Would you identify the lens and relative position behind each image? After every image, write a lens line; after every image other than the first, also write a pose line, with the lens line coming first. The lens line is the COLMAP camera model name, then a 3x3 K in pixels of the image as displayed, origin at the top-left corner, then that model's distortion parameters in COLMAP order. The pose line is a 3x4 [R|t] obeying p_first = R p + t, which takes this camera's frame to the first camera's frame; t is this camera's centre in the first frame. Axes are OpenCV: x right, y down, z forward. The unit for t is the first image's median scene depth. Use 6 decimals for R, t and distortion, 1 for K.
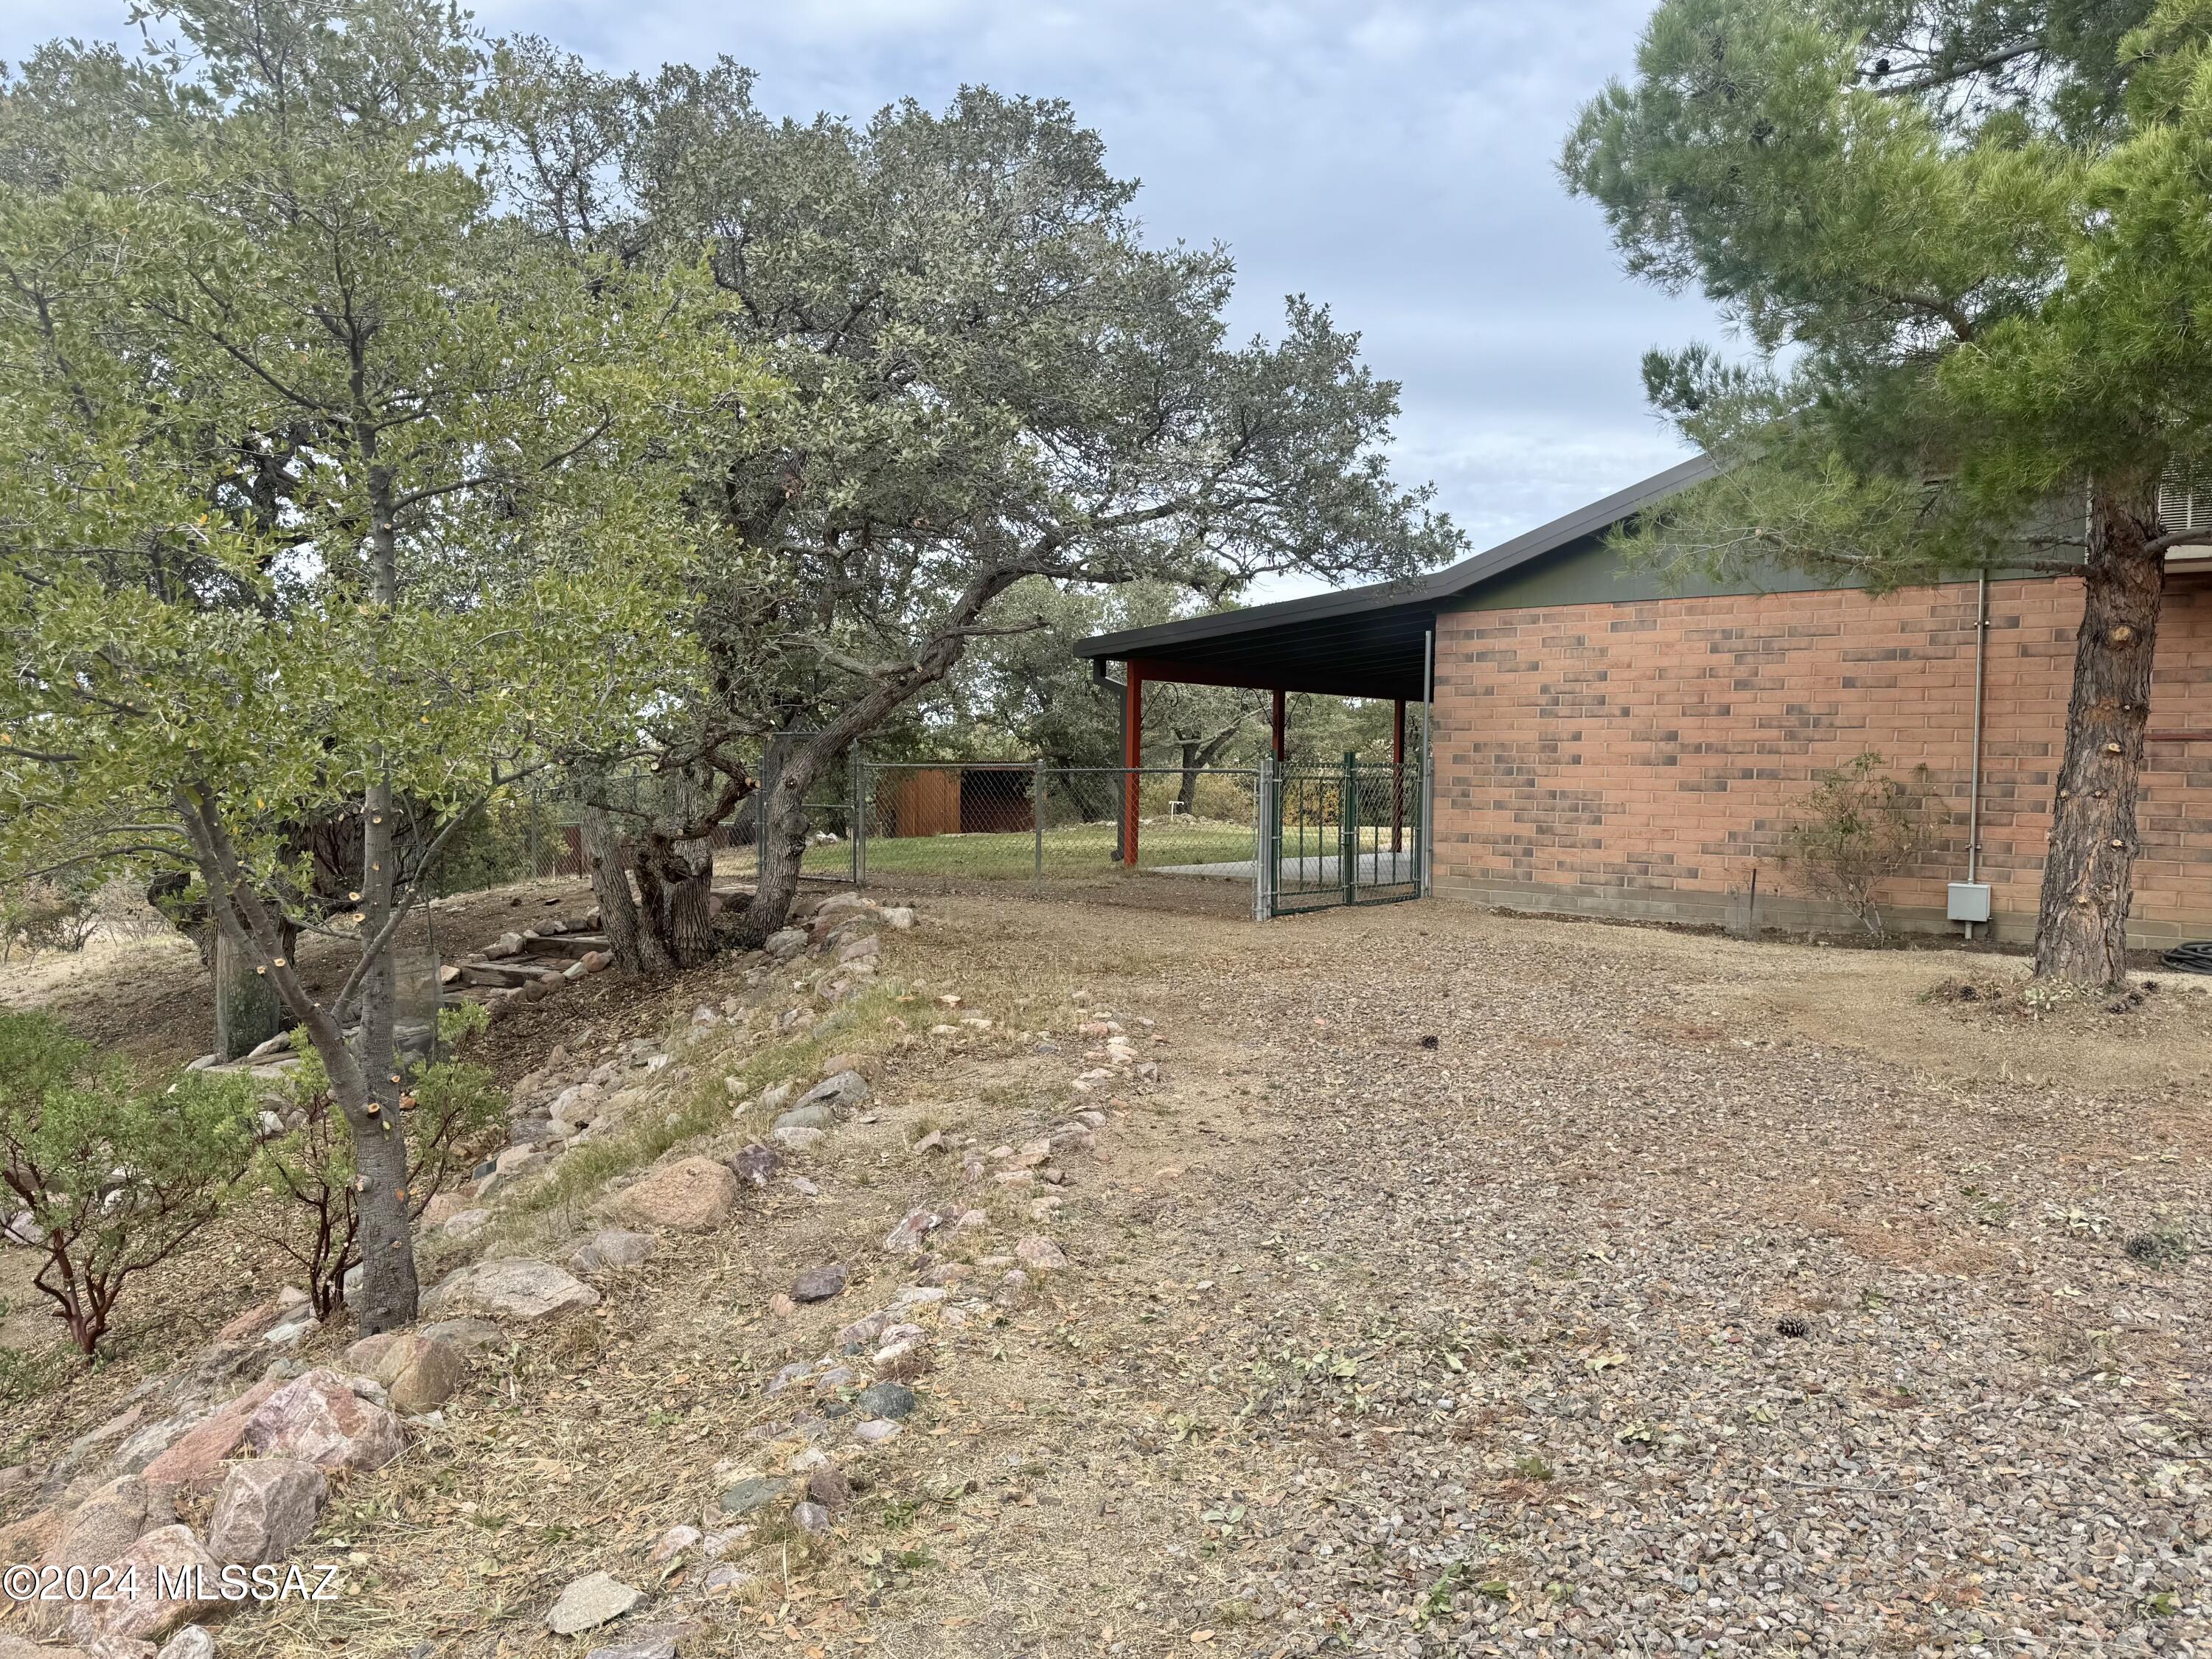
lens RADIAL K [[1595.9, 0, 1105.7], [0, 1595.9, 829.8], [0, 0, 1]] dist [-0.011273, -0.005062]
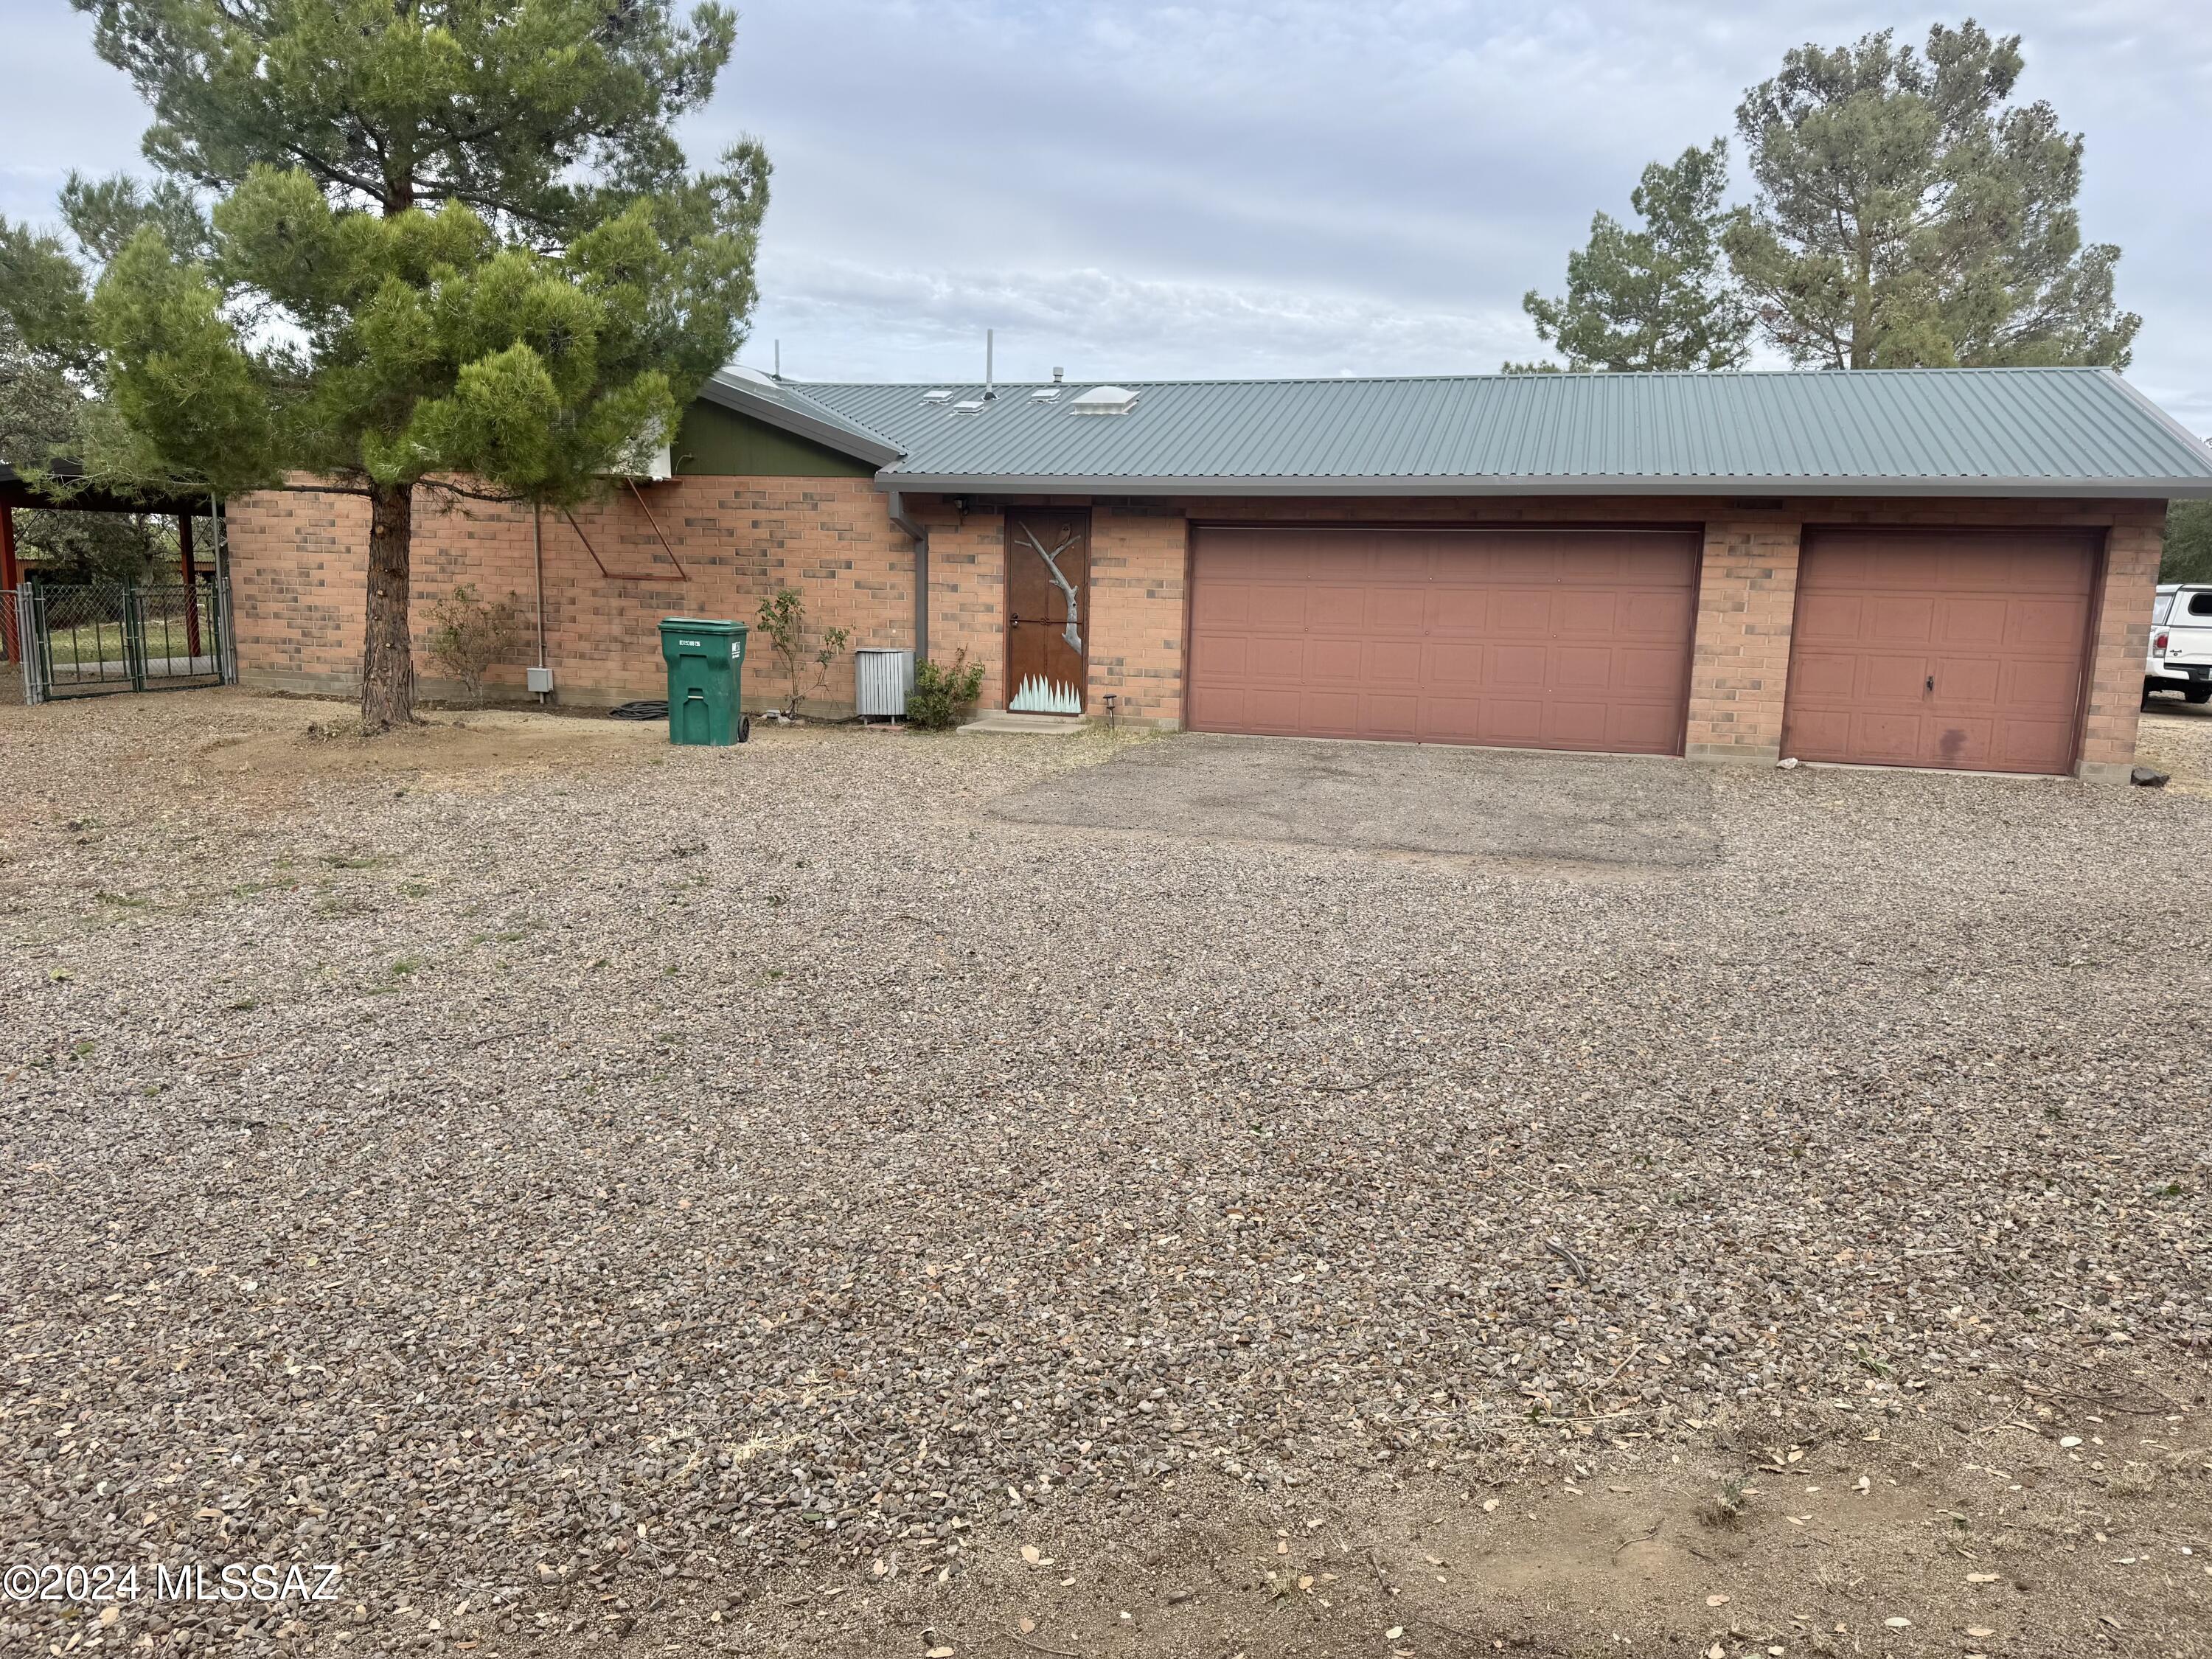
lens RADIAL K [[1544.7, 0, 1106.3], [0, 1544.7, 828.2], [0, 0, 1]] dist [-0.002586, -0.001815]
pose [[0.901362, -0.061047, 0.428743, 0.319303], [0.003627, 0.991044, 0.133485, -0.009317], [-0.433052, -0.118763, 0.893511, -0.522355]]
